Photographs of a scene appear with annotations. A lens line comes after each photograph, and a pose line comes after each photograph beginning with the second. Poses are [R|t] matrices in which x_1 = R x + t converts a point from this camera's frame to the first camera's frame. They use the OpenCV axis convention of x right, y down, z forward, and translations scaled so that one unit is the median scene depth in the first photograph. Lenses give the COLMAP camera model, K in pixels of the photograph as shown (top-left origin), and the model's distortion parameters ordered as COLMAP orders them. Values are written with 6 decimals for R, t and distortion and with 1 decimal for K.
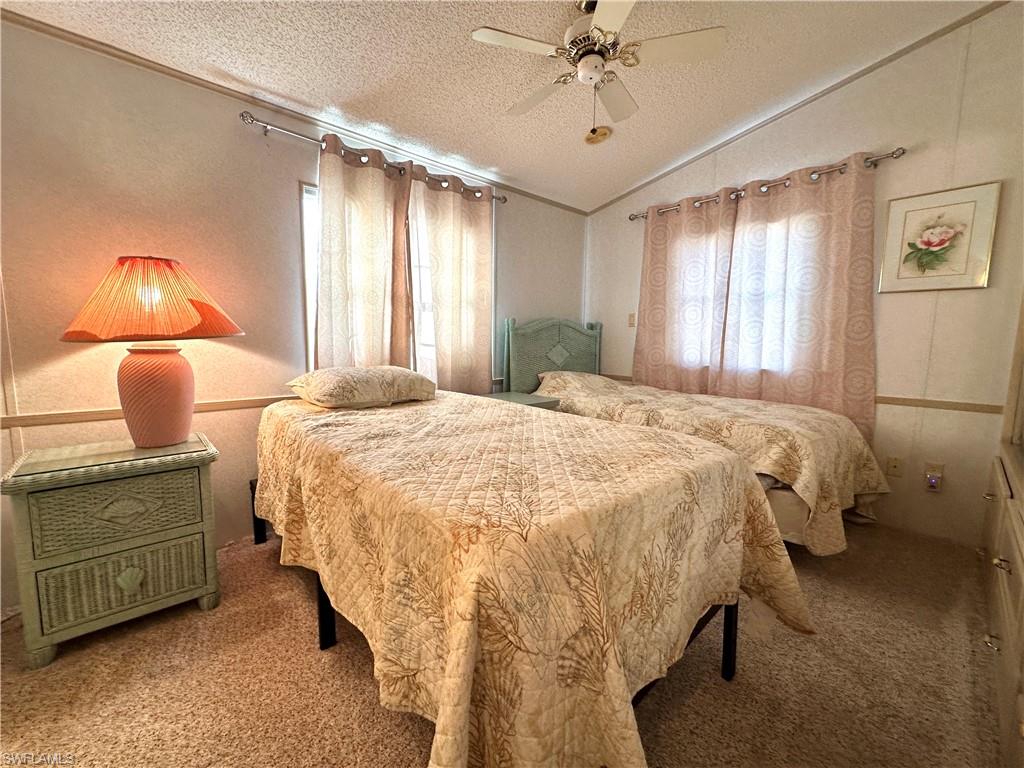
lens RADIAL K [[410.8, 0, 511.8], [0, 410.8, 381.5], [0, 0, 1]] dist [0.000145, 0.000783]
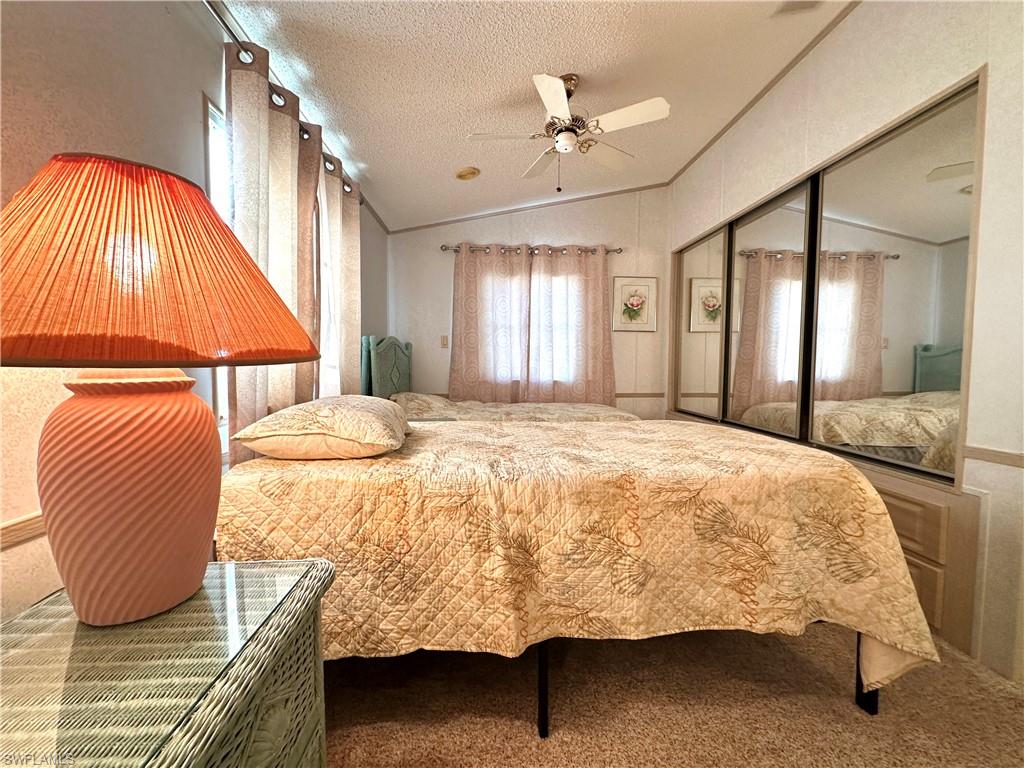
lens RADIAL K [[410.8, 0, 509.3], [0, 410.8, 383.4], [0, 0, 1]] dist [0.000145, 0.000783]
pose [[0.633380, -0.047785, 0.772364, -0.554371], [0.082616, 0.996563, -0.006094, -0.024552], [-0.769418, 0.067669, 0.635151, 0.241581]]
